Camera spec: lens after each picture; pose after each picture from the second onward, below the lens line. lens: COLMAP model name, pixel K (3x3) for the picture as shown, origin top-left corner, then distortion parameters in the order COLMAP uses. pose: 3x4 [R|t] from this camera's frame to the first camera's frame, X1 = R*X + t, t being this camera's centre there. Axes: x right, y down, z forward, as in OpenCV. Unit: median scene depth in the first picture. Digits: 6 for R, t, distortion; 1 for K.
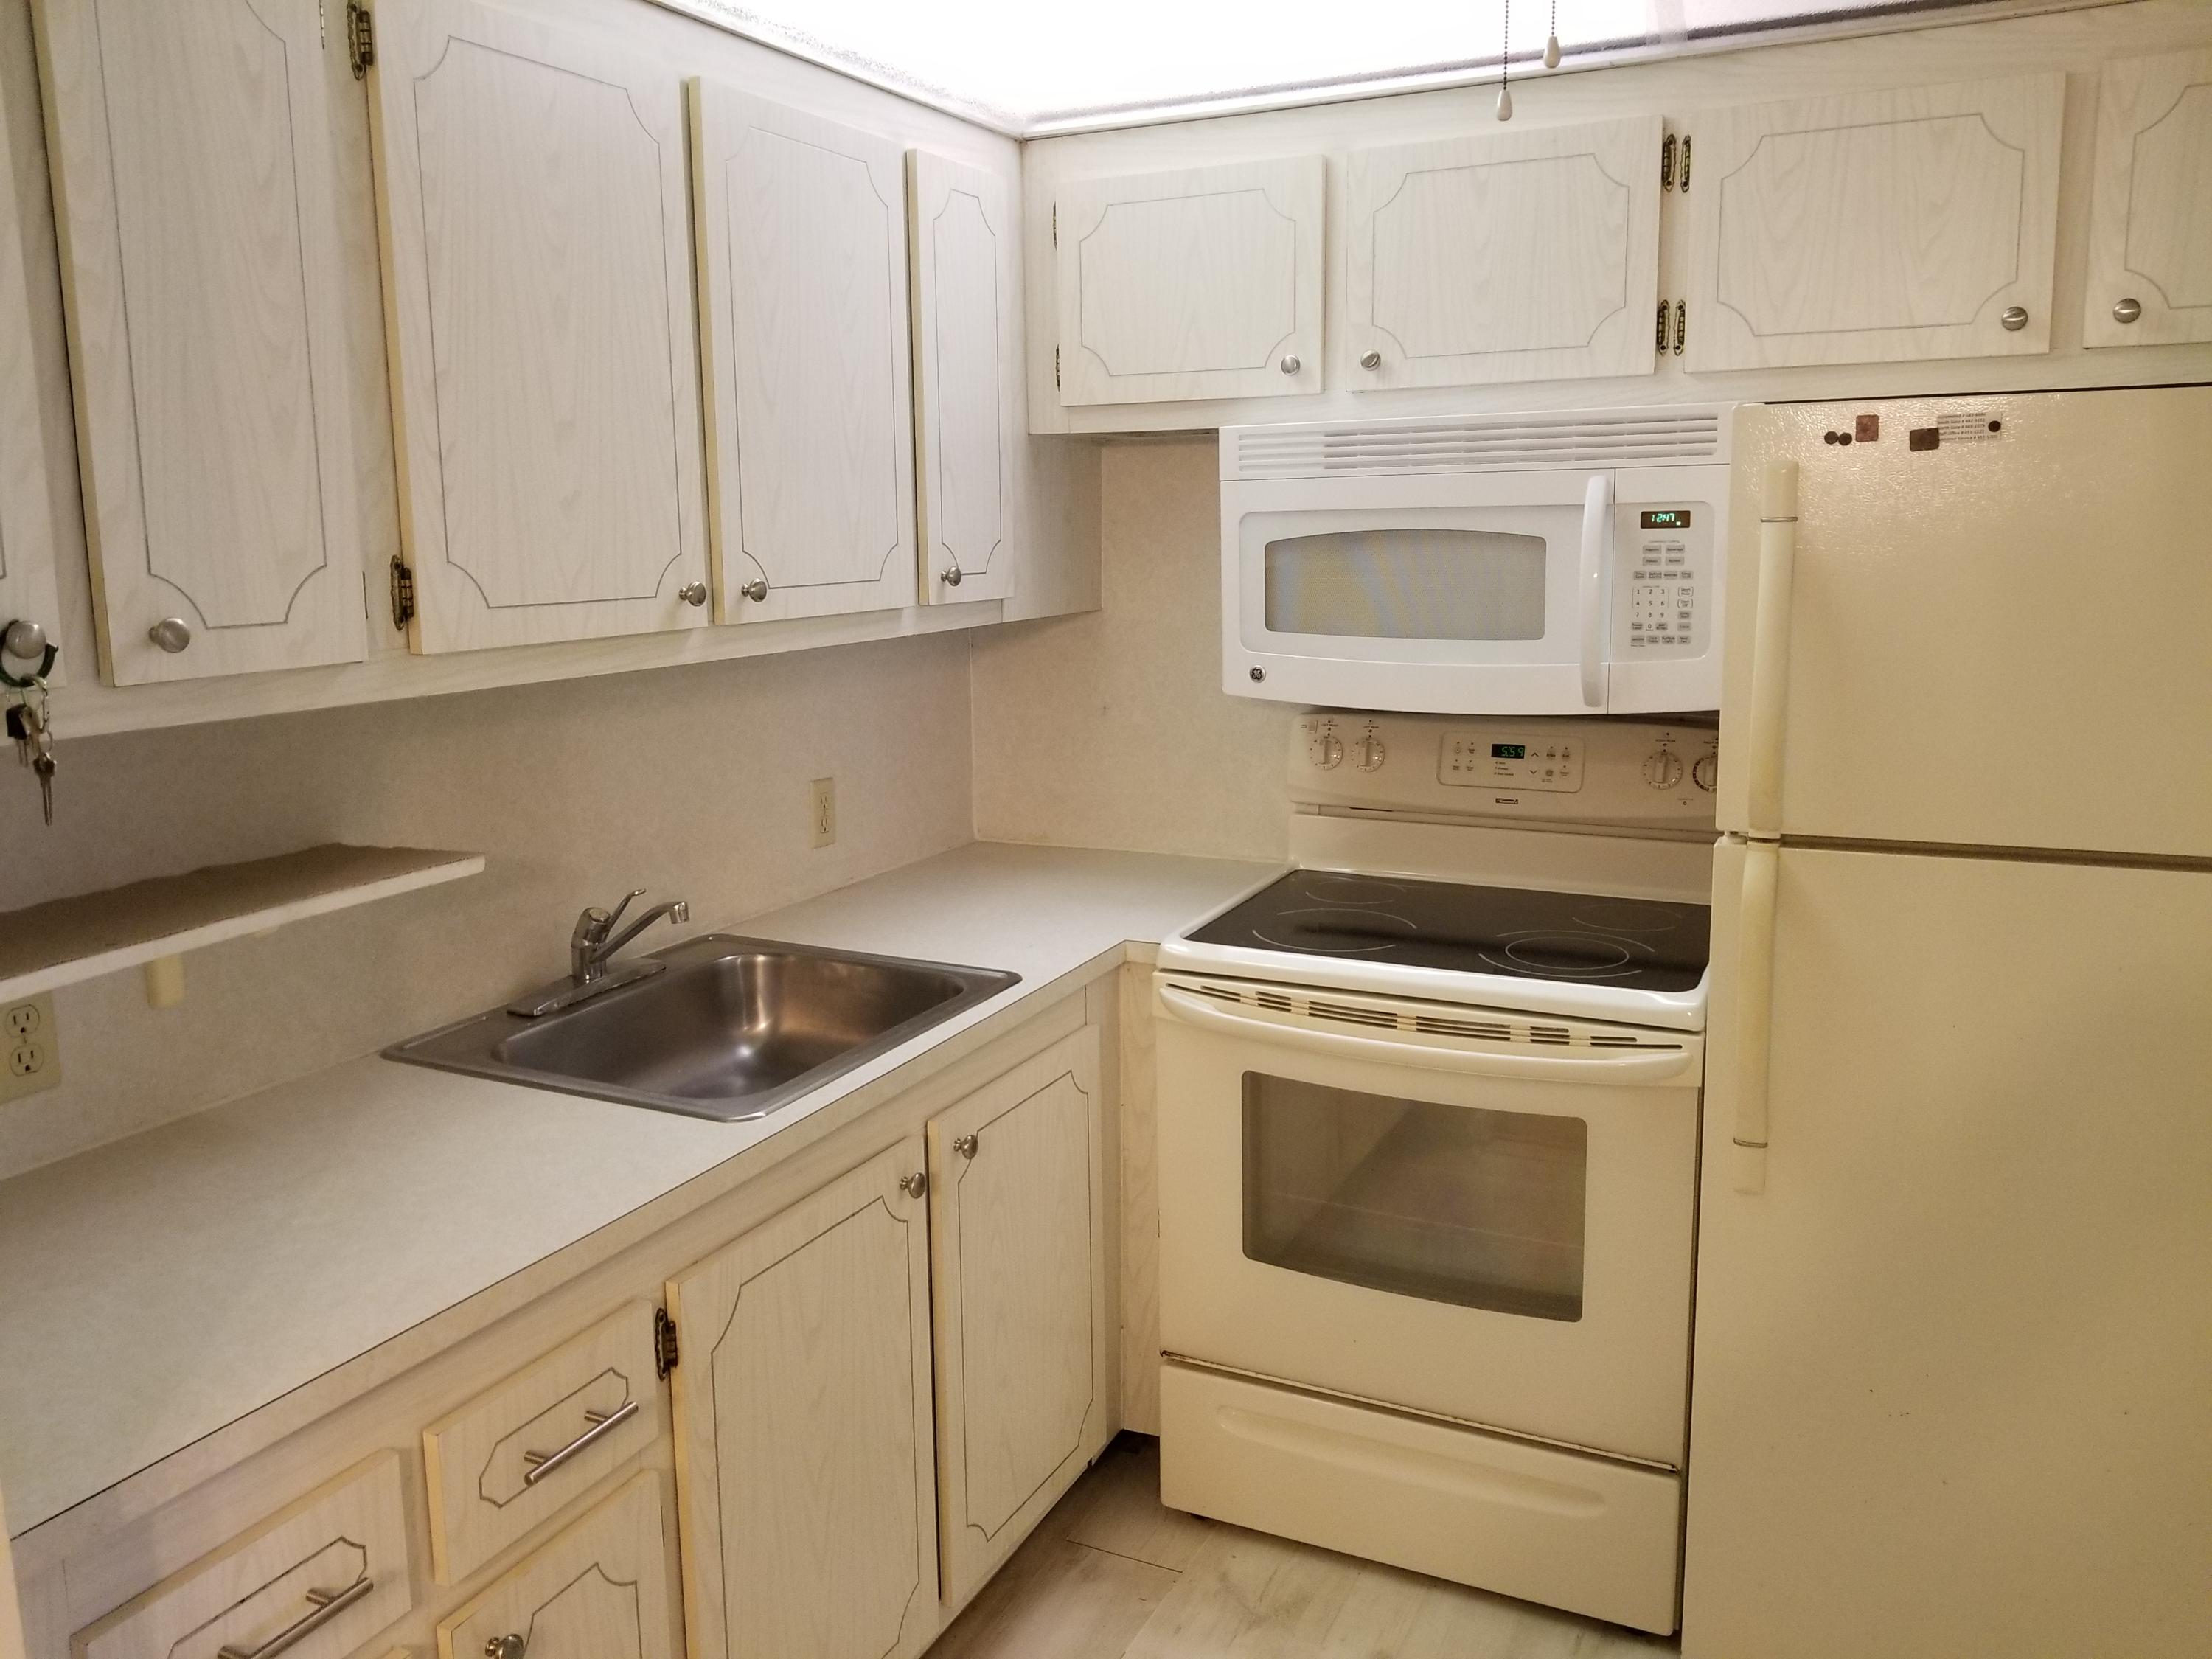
lens RADIAL K [[1699.2, 0, 1105.1], [0, 1699.2, 771.4], [0, 0, 1]] dist [0.103545, -0.169370]
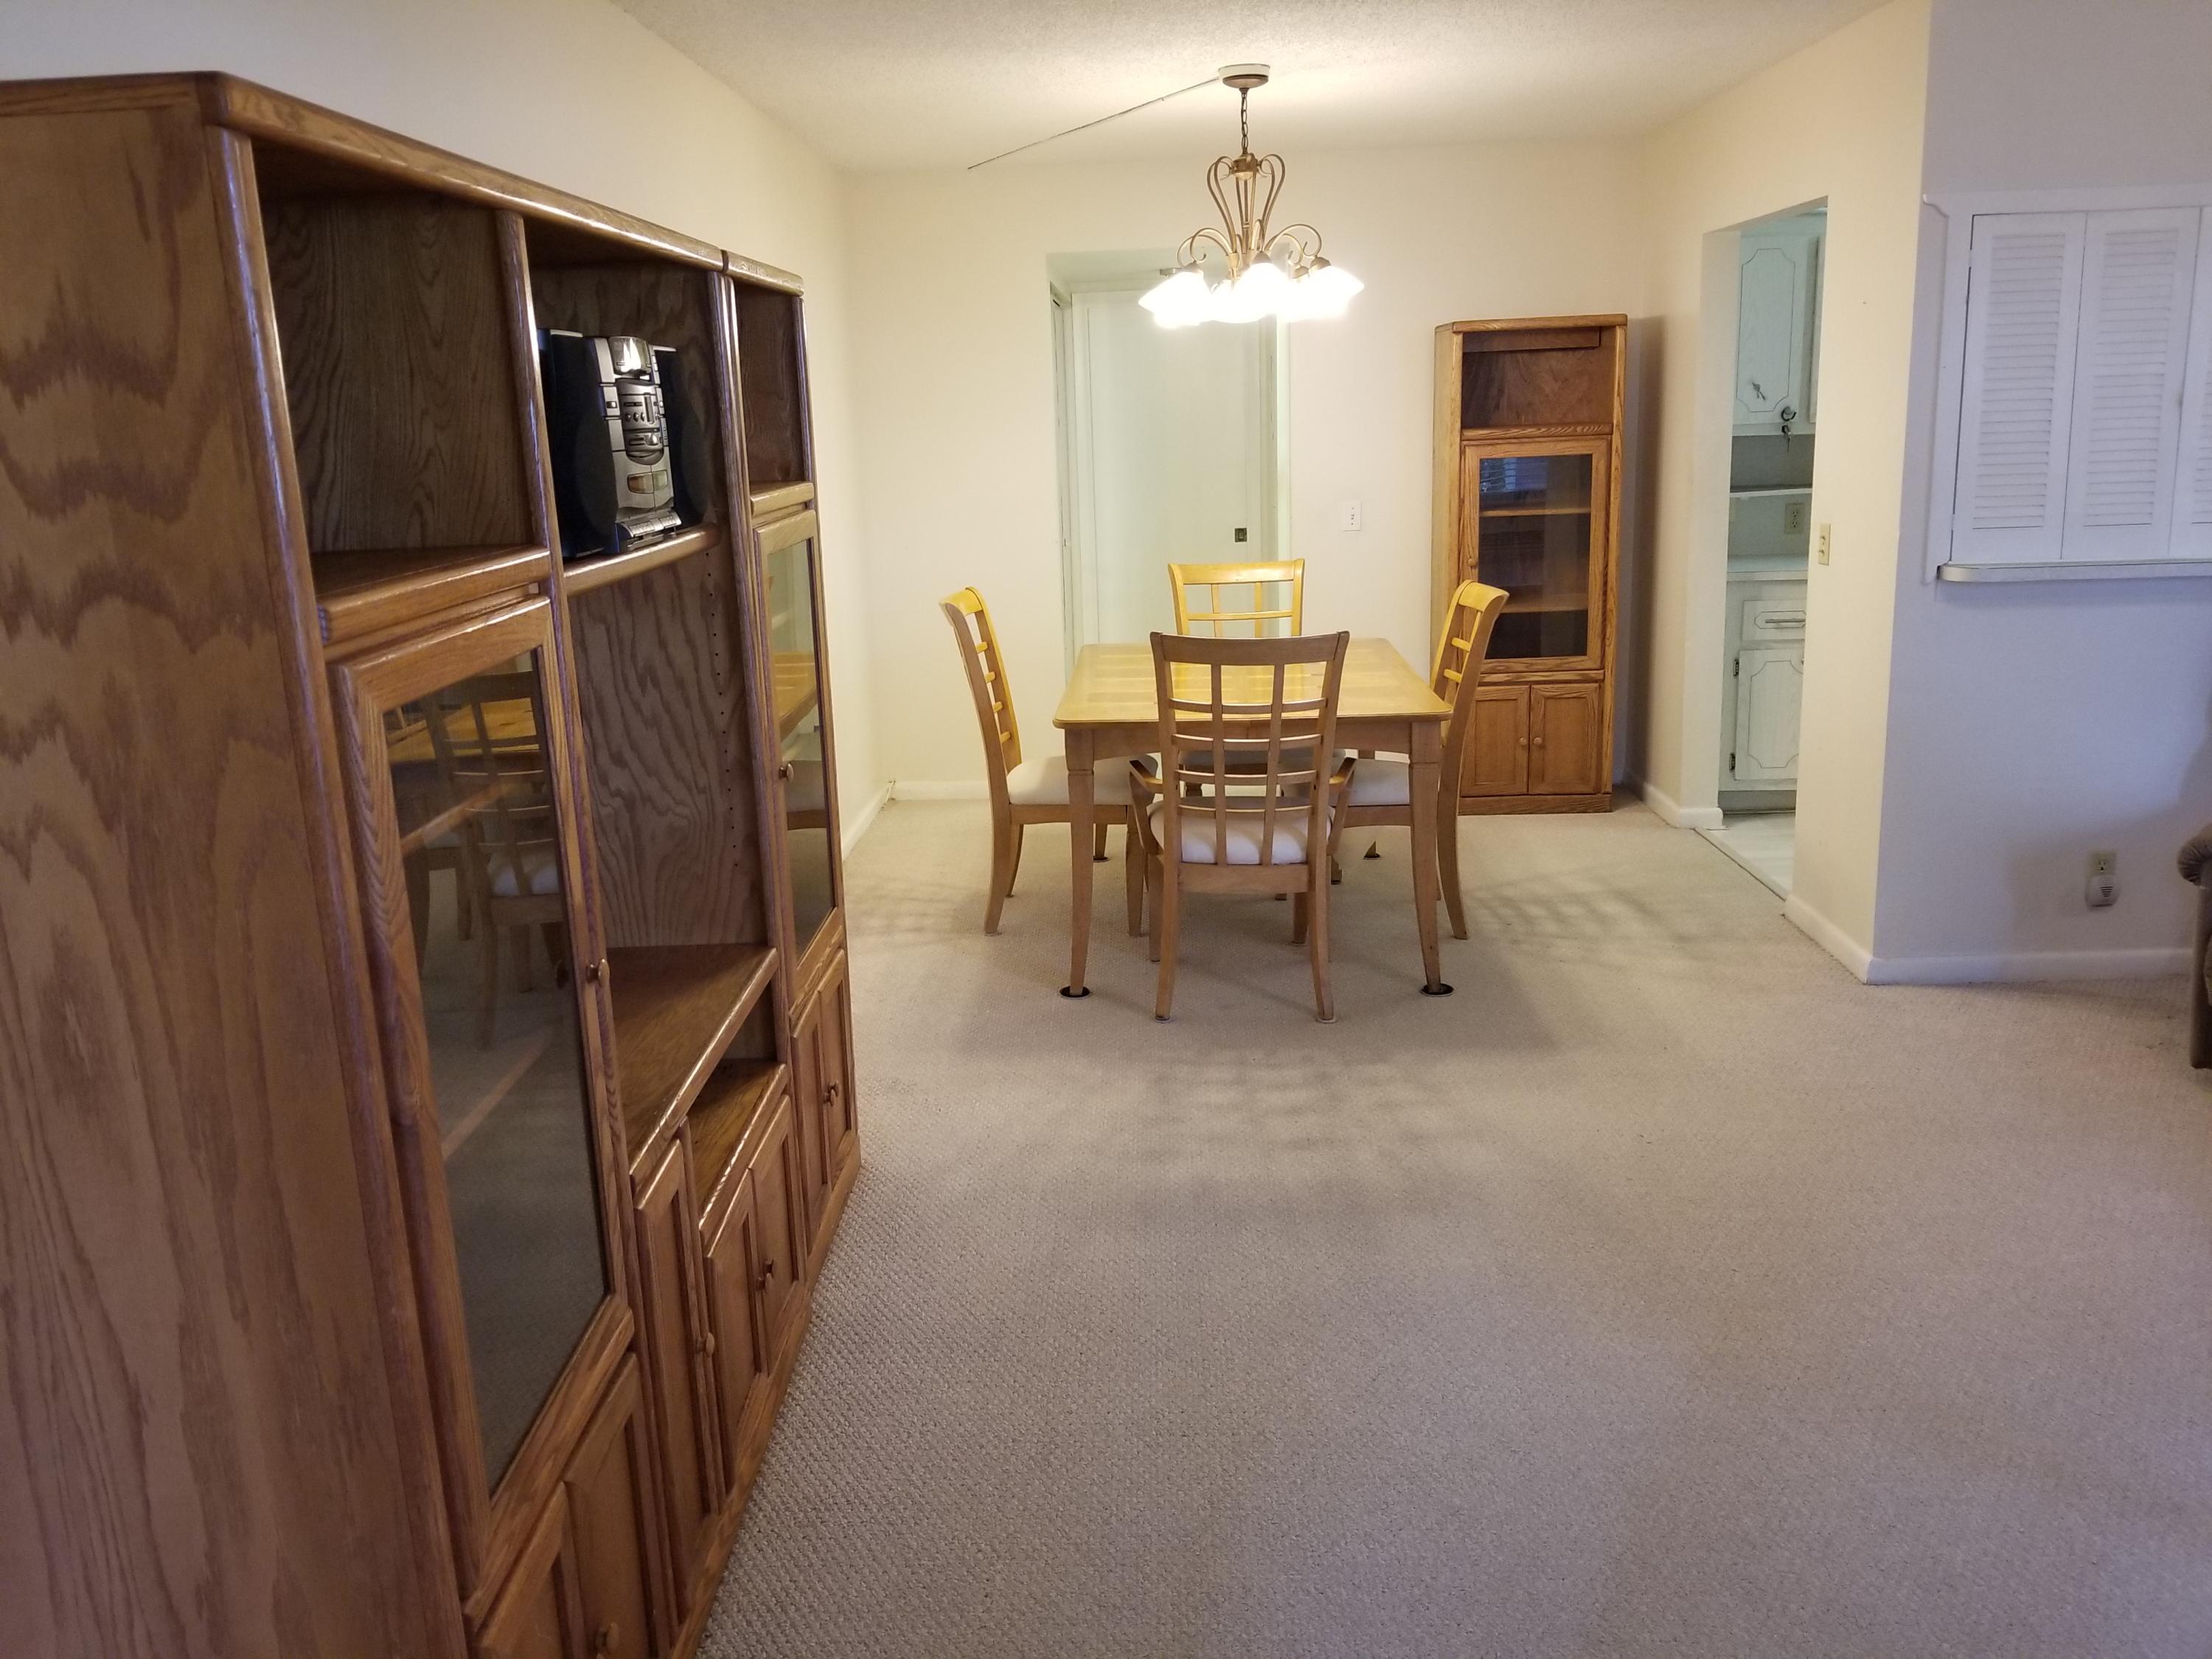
lens RADIAL K [[1699.2, 0, 1105.1], [0, 1699.2, 771.4], [0, 0, 1]] dist [0.103545, -0.169370]
pose [[0.404909, 0.197869, -0.892691, 1.698720], [-0.110217, 0.979748, 0.167174, 0.173862], [0.907690, 0.030700, 0.418517, -1.475048]]
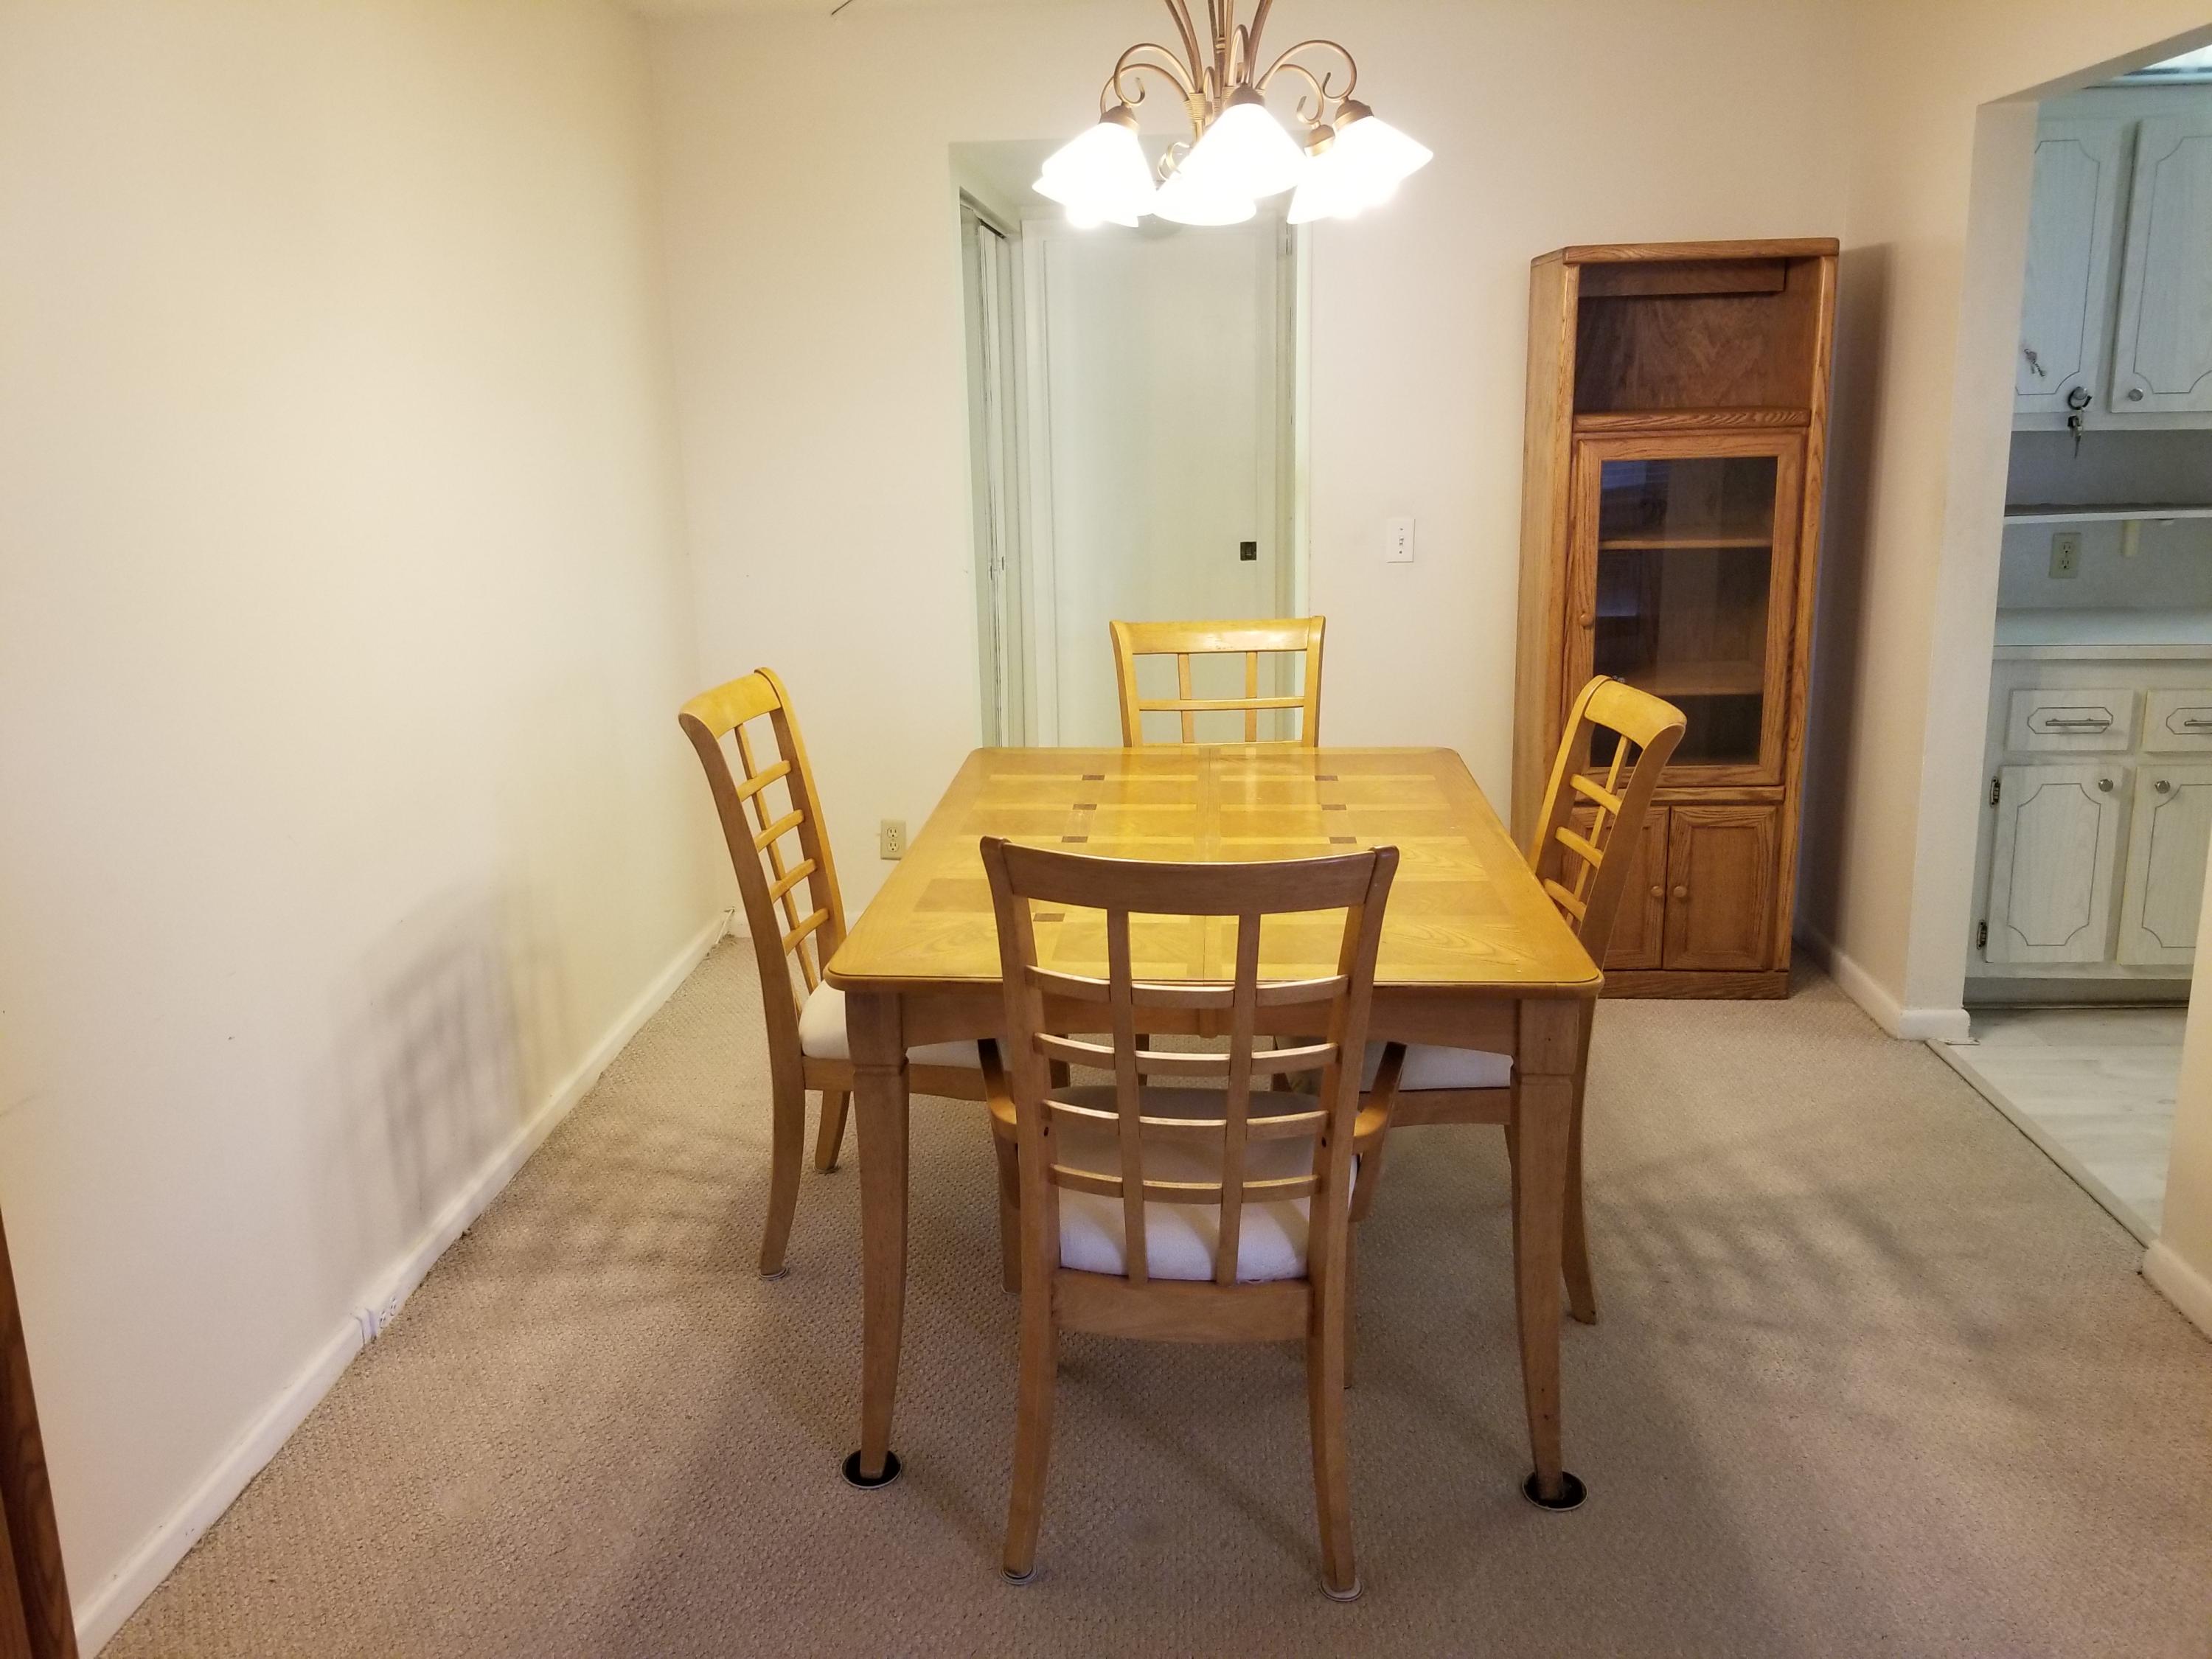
lens RADIAL K [[1744.1, 0, 1113.3], [0, 1744.1, 777.7], [0, 0, 1]] dist [0.052261, -0.077225]
pose [[0.388446, 0.217492, -0.895437, 0.916190], [-0.123222, 0.975279, 0.183431, 0.126309], [0.913195, 0.039084, 0.405643, -0.996134]]
